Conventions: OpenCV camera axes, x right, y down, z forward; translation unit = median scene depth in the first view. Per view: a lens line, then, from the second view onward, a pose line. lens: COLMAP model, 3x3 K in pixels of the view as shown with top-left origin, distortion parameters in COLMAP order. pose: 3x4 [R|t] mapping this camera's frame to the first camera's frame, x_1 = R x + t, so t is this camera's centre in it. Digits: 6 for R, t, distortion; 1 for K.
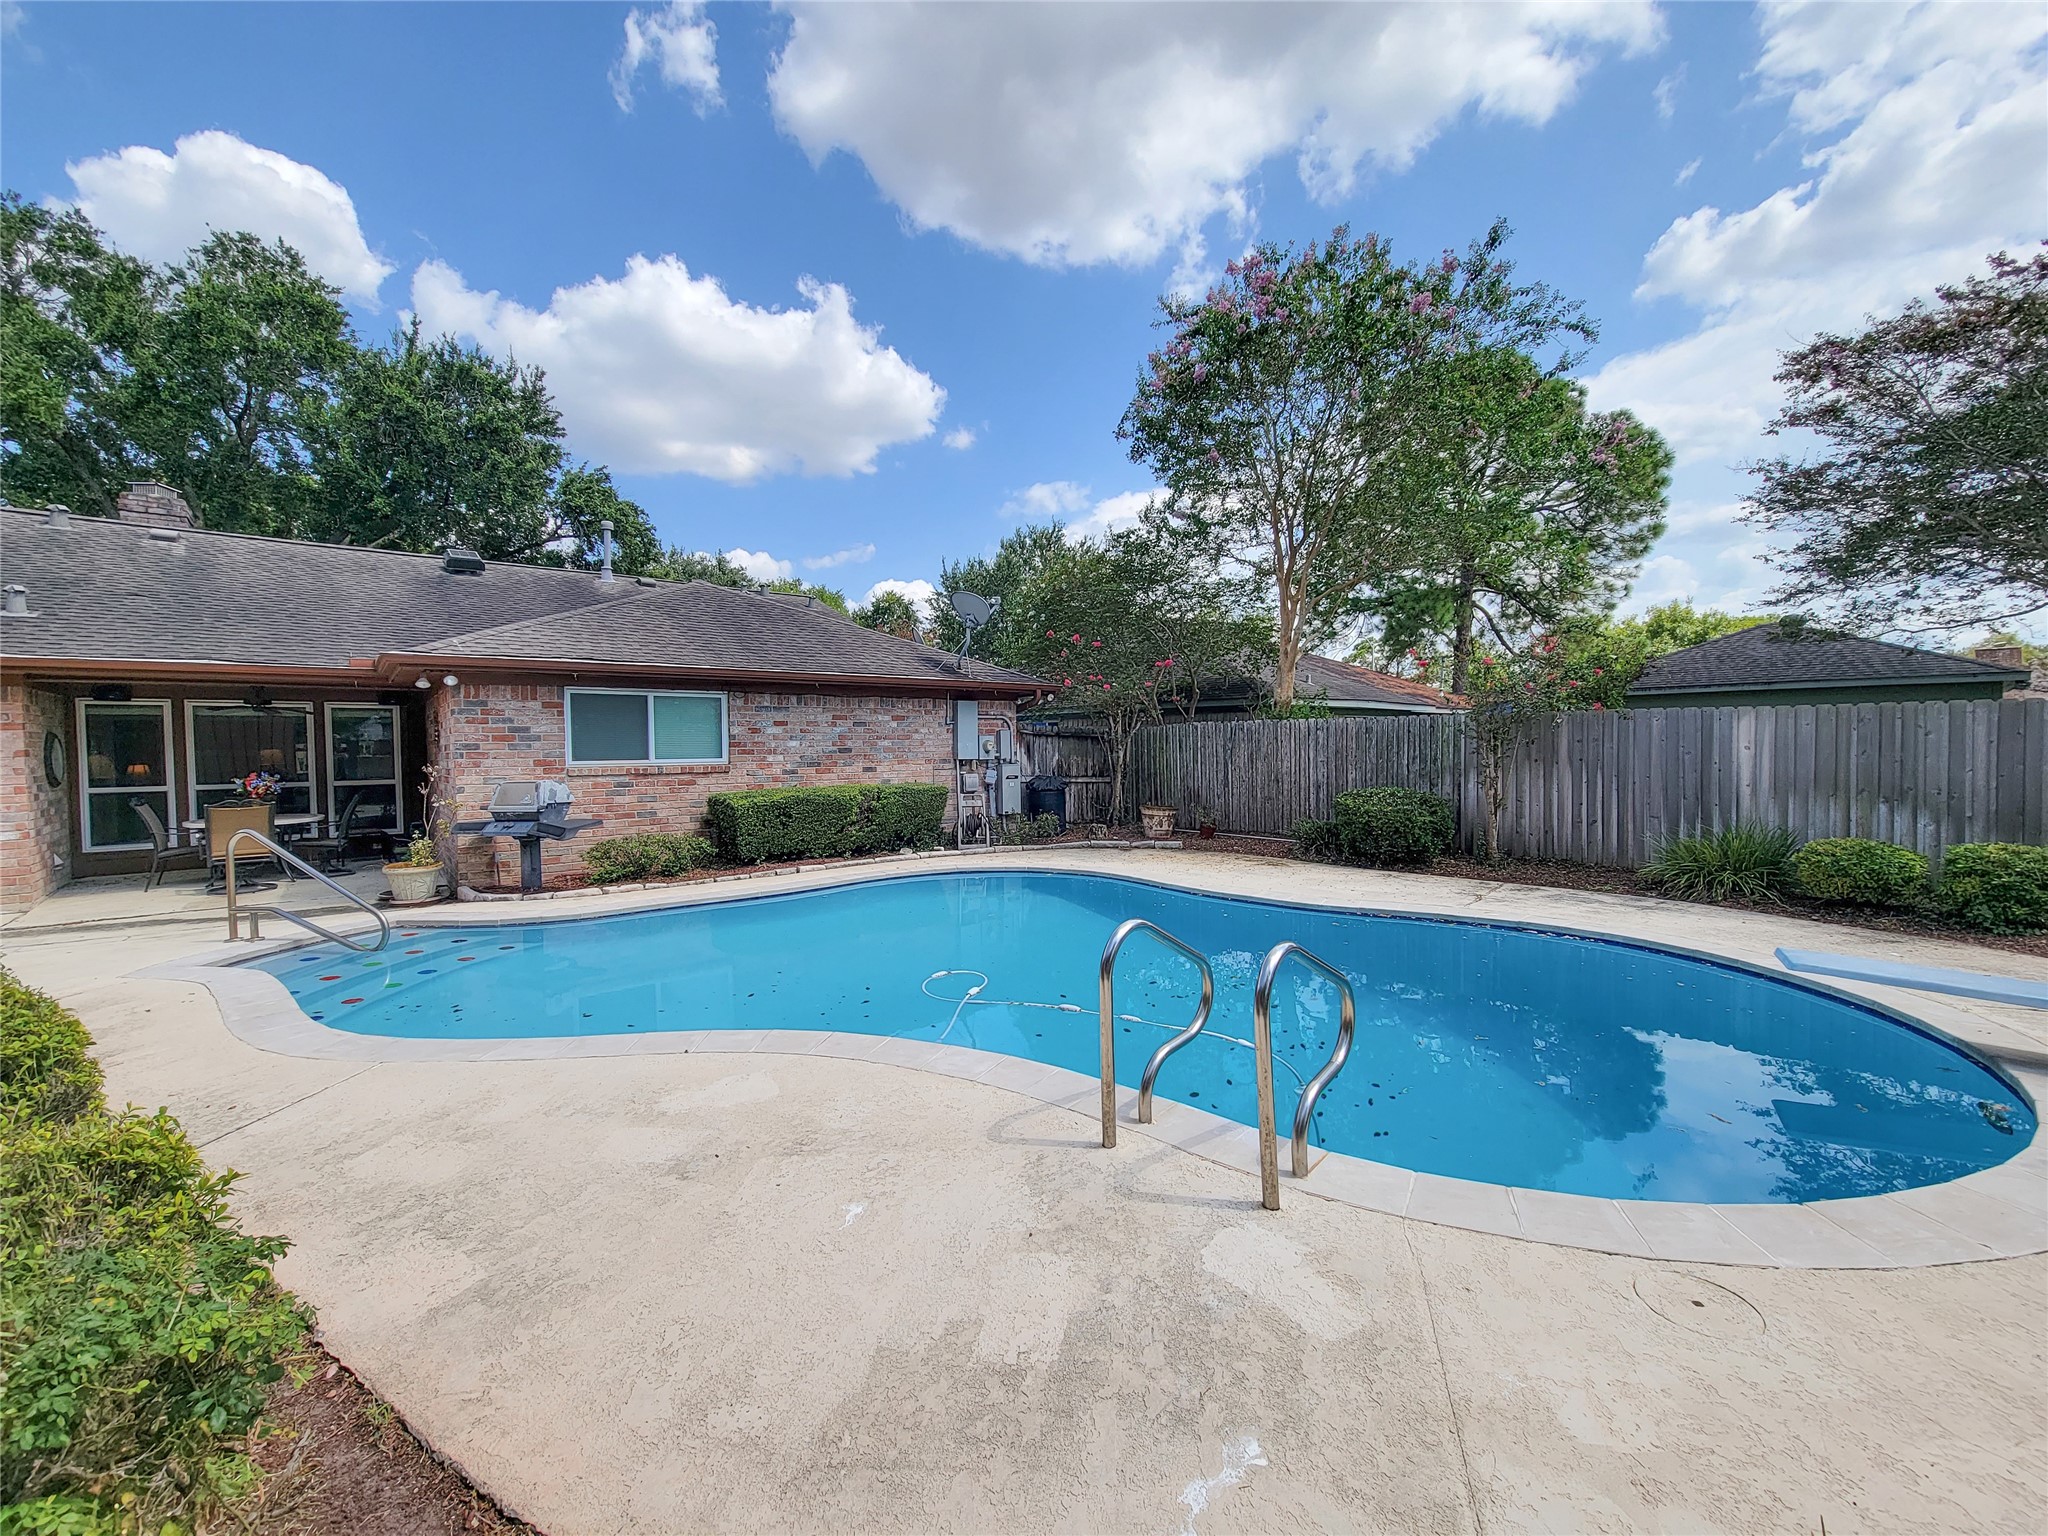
lens RADIAL K [[842.5, 0, 1031.2], [0, 842.5, 778.1], [0, 0, 1]] dist [0.001099, -0.003493]
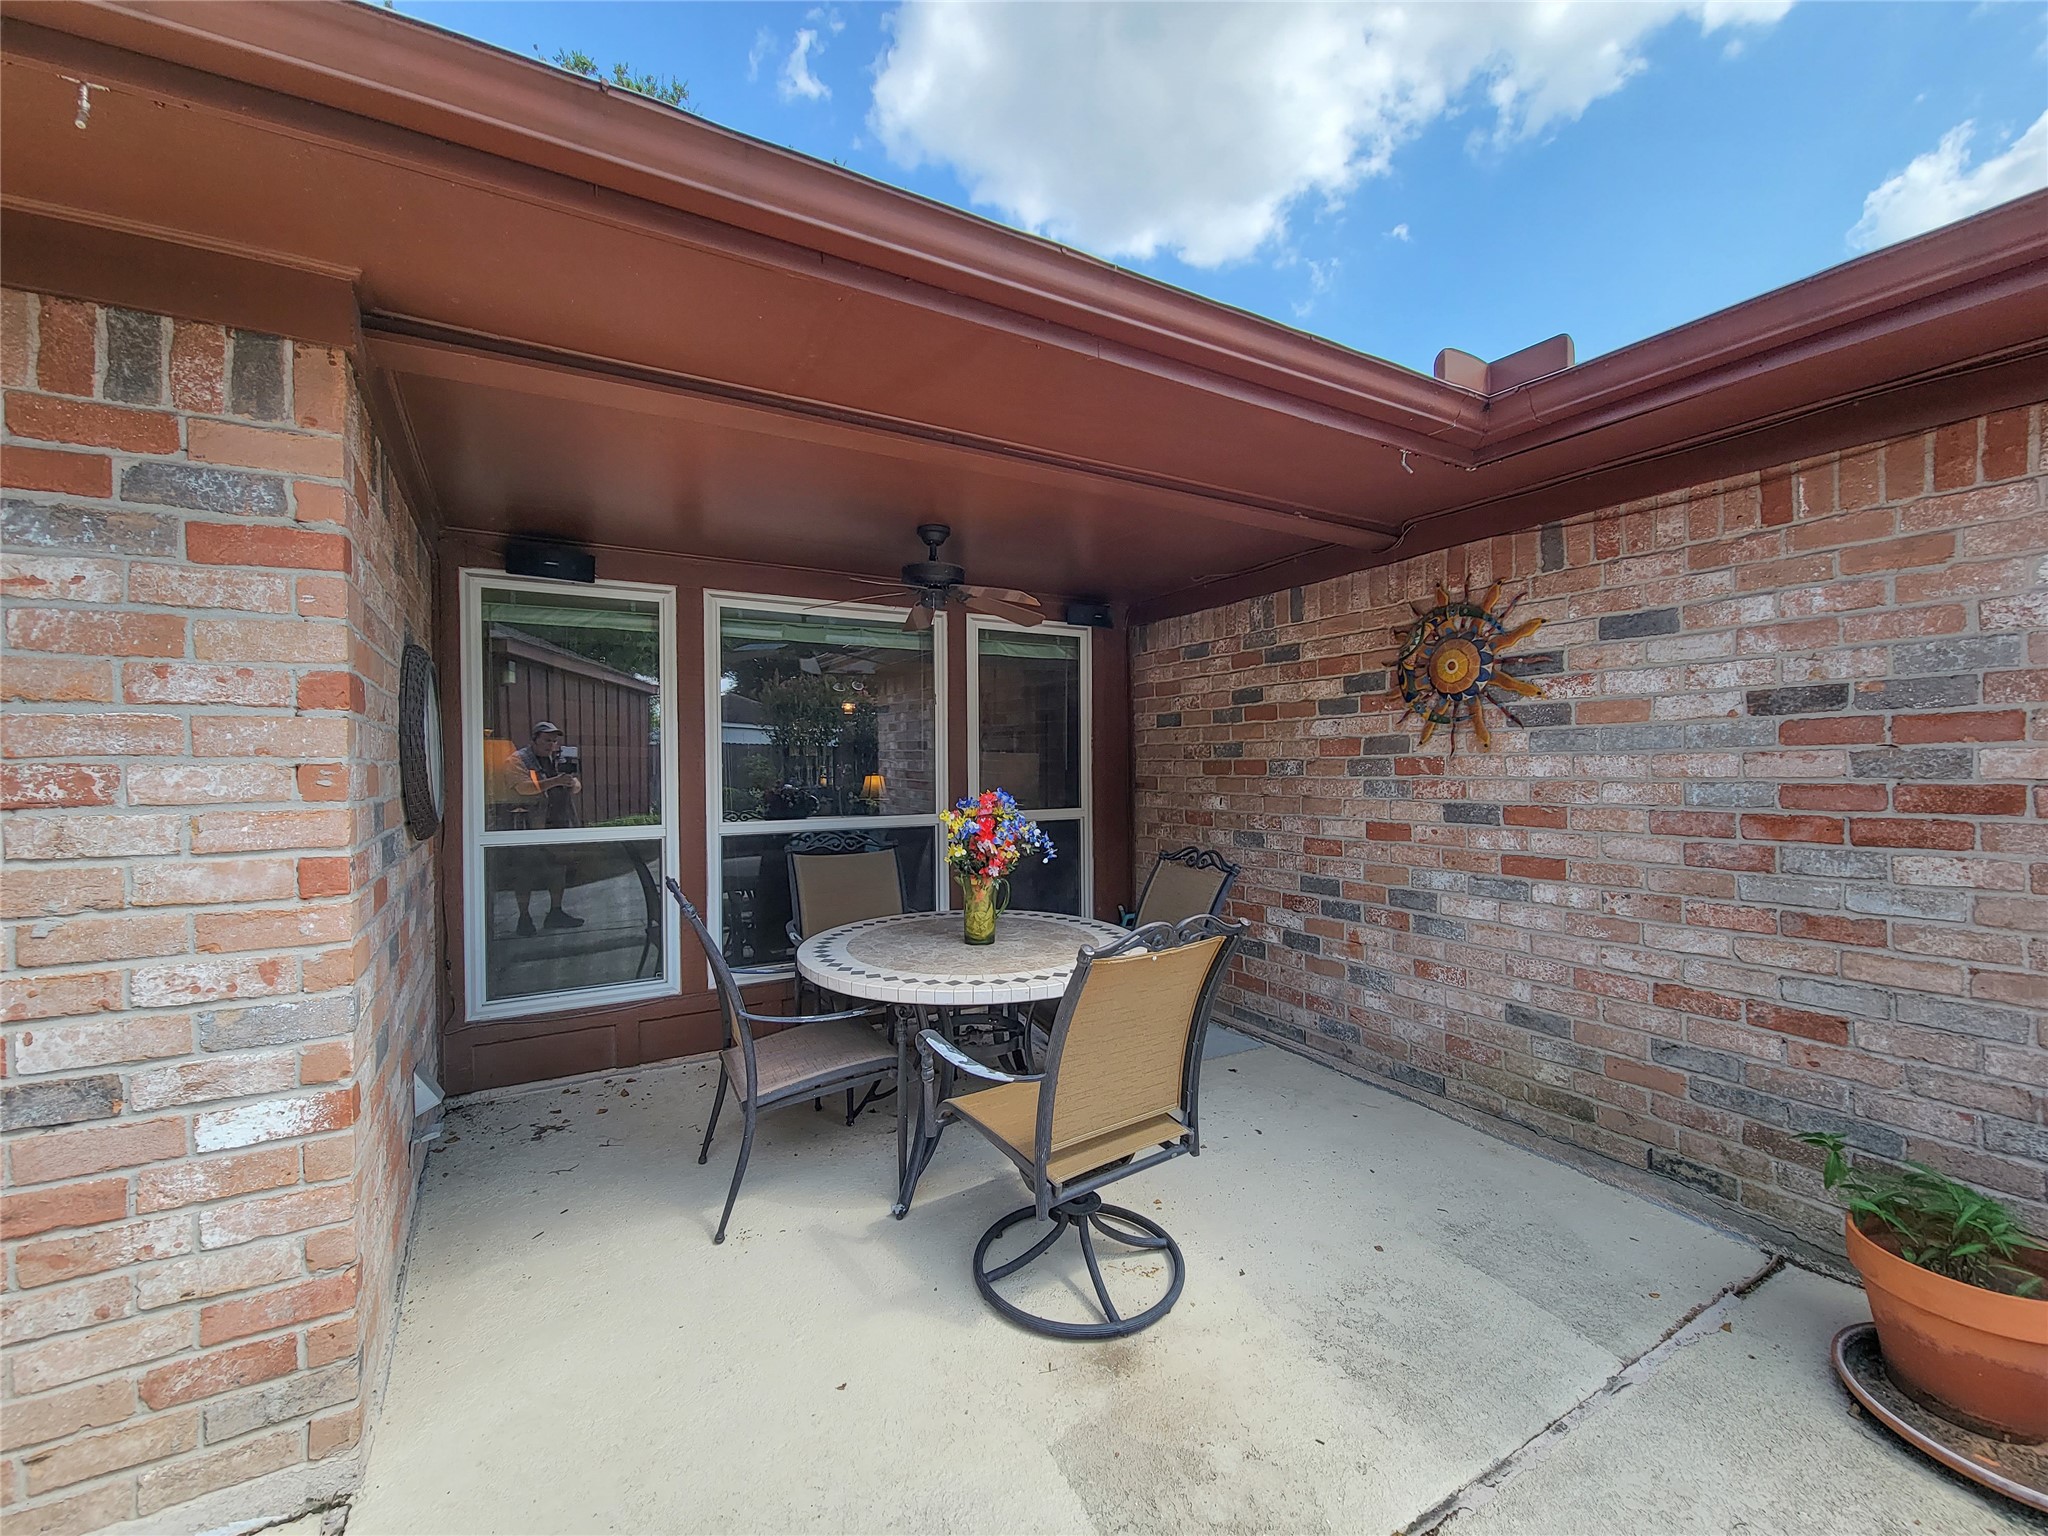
lens RADIAL K [[850.4, 0, 1034.6], [0, 850.4, 765.1], [0, 0, 1]] dist [0.005131, -0.004448]
pose [[0.984400, -0.003171, -0.175919, -0.933825], [-0.003008, 0.999388, -0.034843, -0.004744], [0.175922, 0.034828, 0.983788, 0.770916]]
